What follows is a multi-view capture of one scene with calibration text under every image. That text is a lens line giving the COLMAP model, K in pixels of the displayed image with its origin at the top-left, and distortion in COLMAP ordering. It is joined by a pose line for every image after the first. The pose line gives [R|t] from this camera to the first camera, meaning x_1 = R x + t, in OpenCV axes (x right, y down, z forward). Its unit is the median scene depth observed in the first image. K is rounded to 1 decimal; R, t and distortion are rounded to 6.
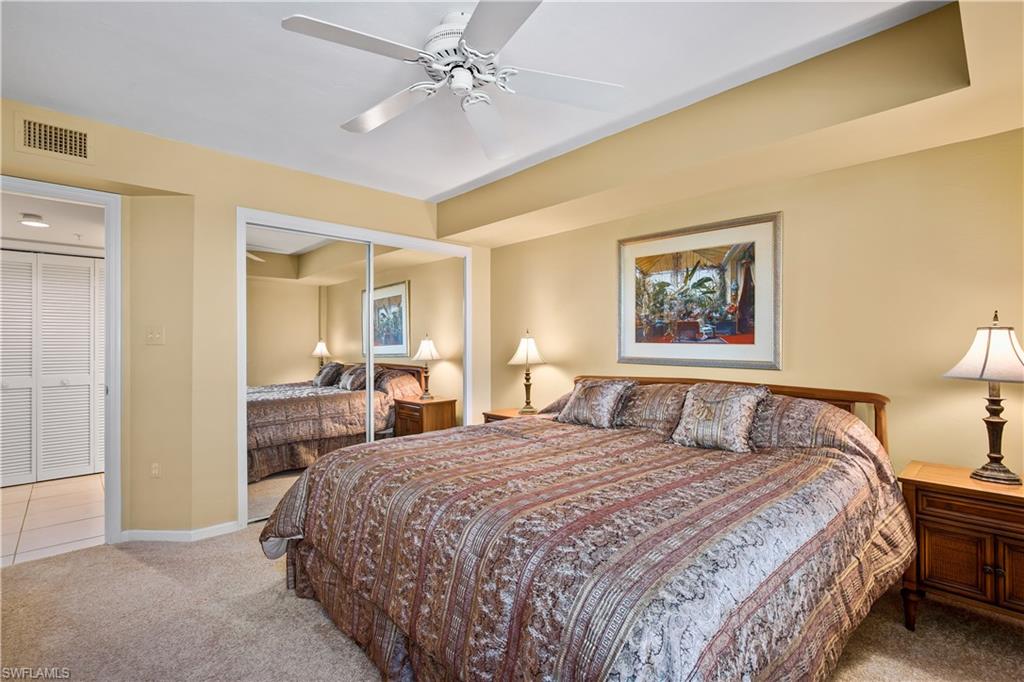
lens RADIAL K [[475.8, 0, 511.2], [0, 475.8, 343.4], [0, 0, 1]] dist [-0.004997, 0.000783]
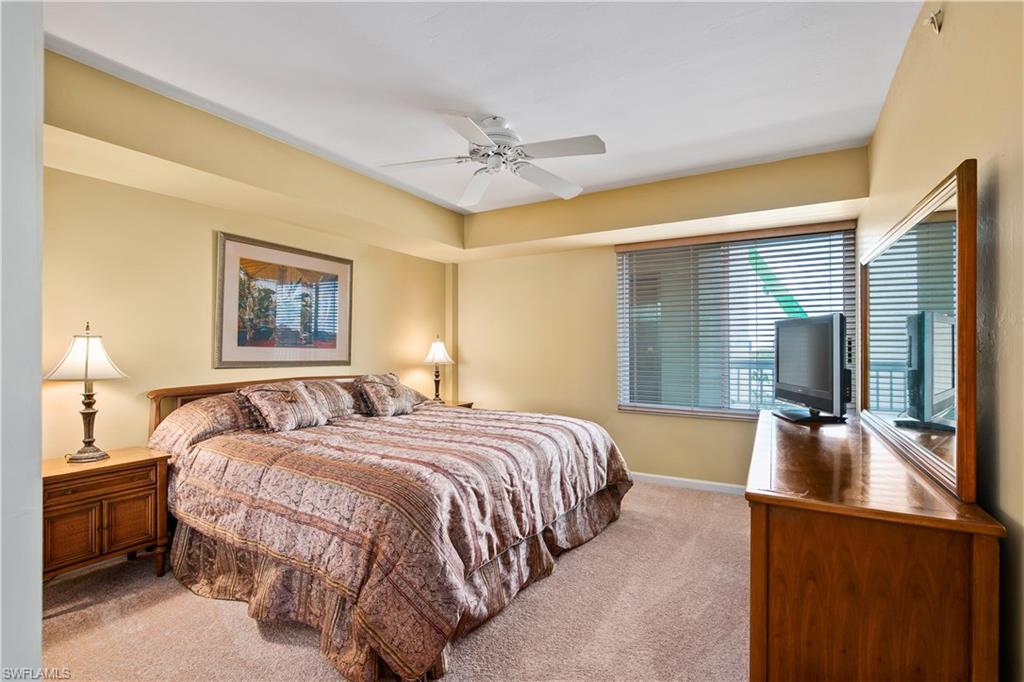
lens RADIAL K [[475.8, 0, 512.0], [0, 475.8, 343.4], [0, 0, 1]] dist [-0.004997, 0.000783]
pose [[-0.285202, 0.007276, 0.958440, -0.820279], [-0.007095, 0.999928, -0.009703, -0.001951], [-0.958441, -0.009567, -0.285130, 0.756517]]
